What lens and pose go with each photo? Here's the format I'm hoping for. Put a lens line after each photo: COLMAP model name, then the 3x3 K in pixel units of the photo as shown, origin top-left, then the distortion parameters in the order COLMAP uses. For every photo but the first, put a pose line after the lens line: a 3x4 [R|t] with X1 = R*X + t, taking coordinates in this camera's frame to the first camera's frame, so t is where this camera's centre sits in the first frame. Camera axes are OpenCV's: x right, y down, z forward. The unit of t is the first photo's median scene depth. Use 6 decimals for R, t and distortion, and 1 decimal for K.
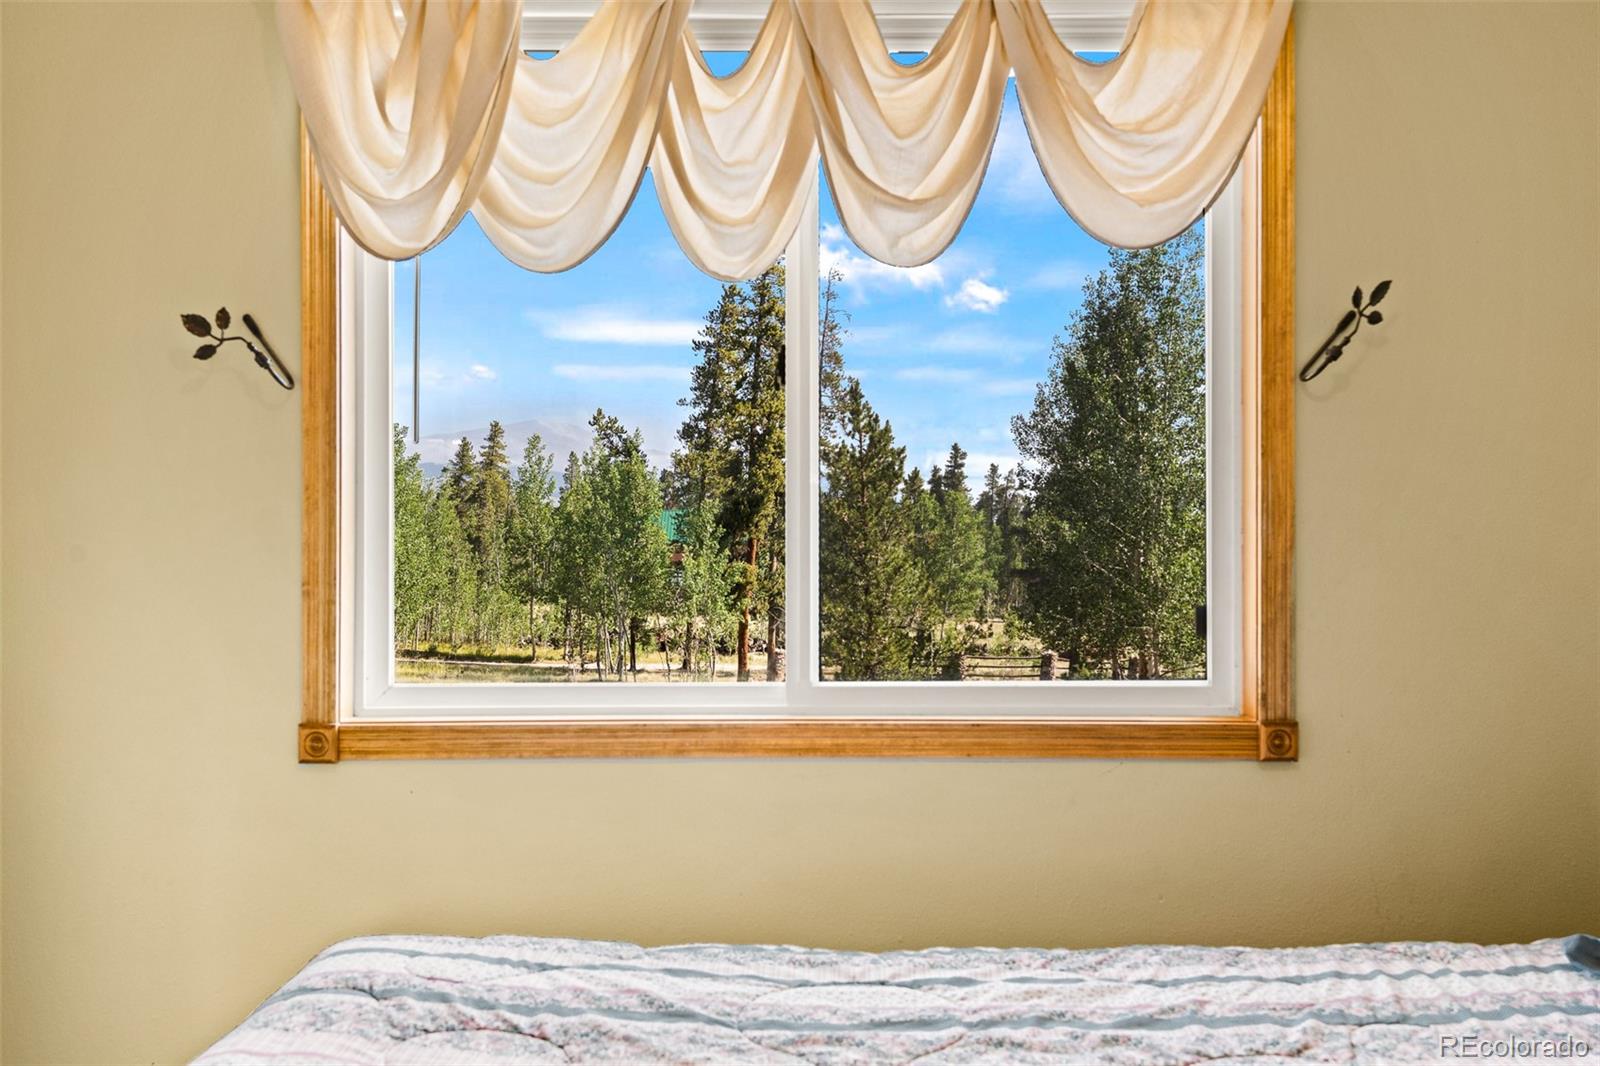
lens RADIAL K [[1581.4, 0, 799.5], [0, 1581.4, 543.9], [0, 0, 1]] dist [0.008525, 0.000000]
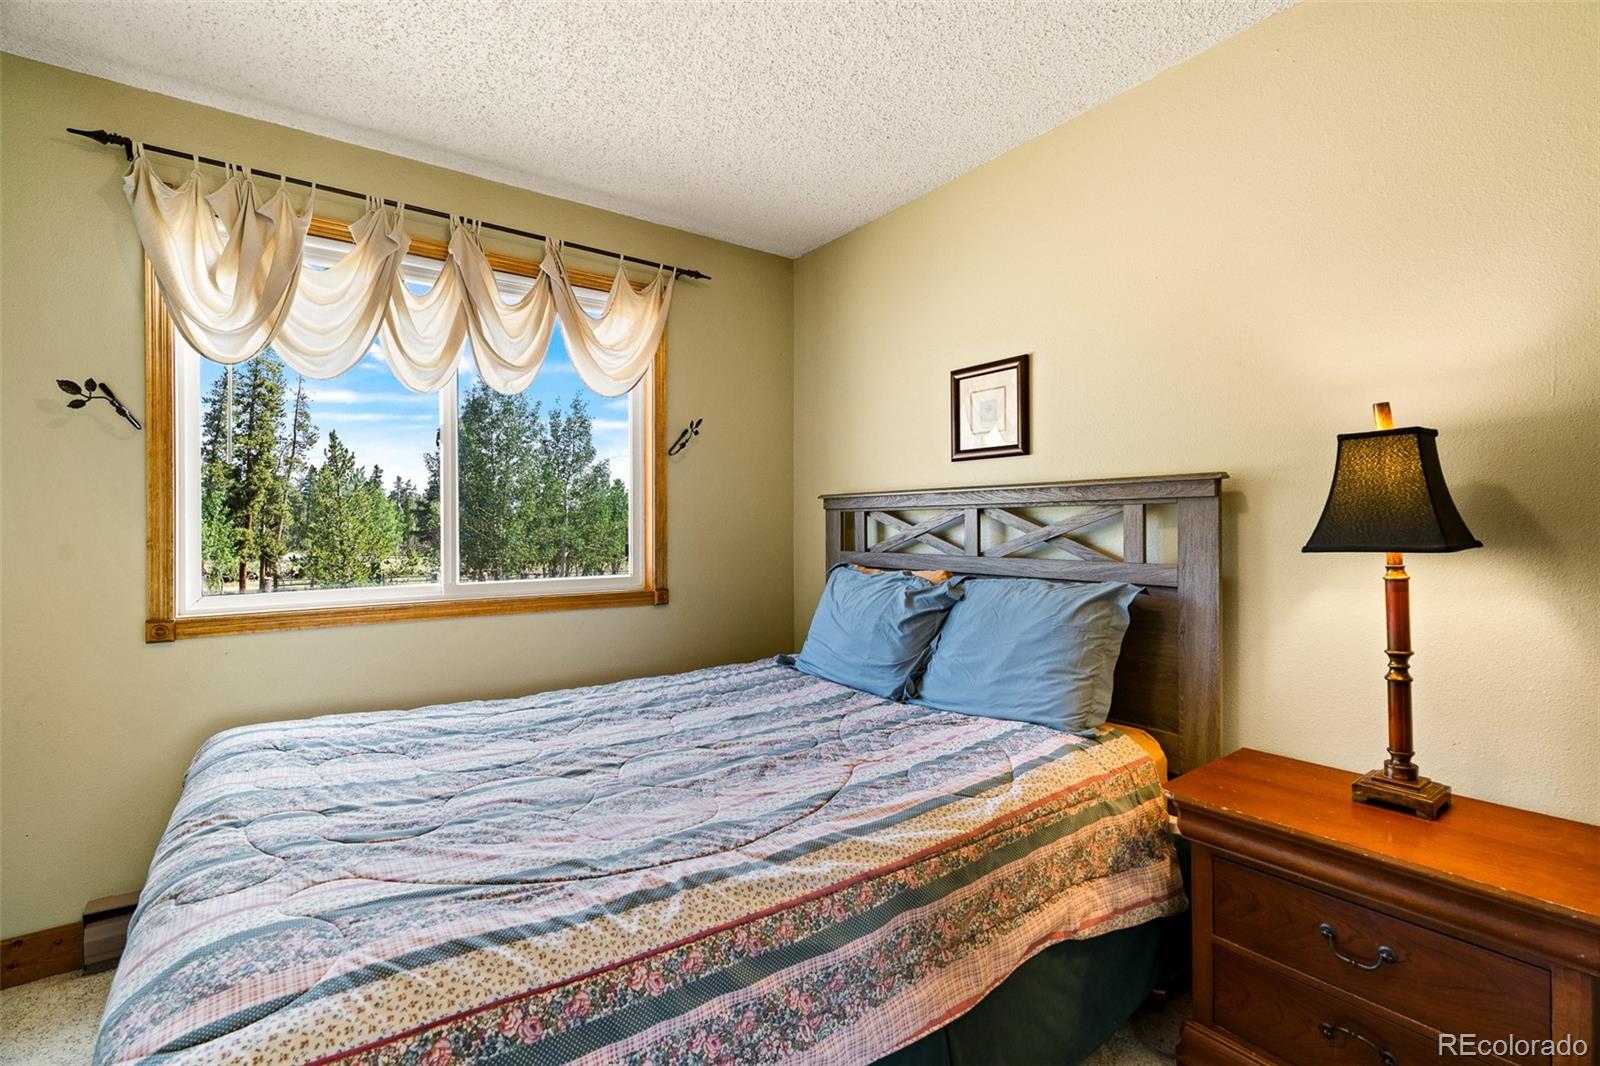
lens RADIAL K [[732.4, 0, 798.2], [0, 732.4, 522.6], [0, 0, 1]] dist [-0.011648, 0.004381]
pose [[0.806417, -0.001505, 0.591346, -0.209384], [-0.002078, 0.999983, 0.005378, -0.000909], [-0.591344, -0.005565, 0.806400, -0.074091]]
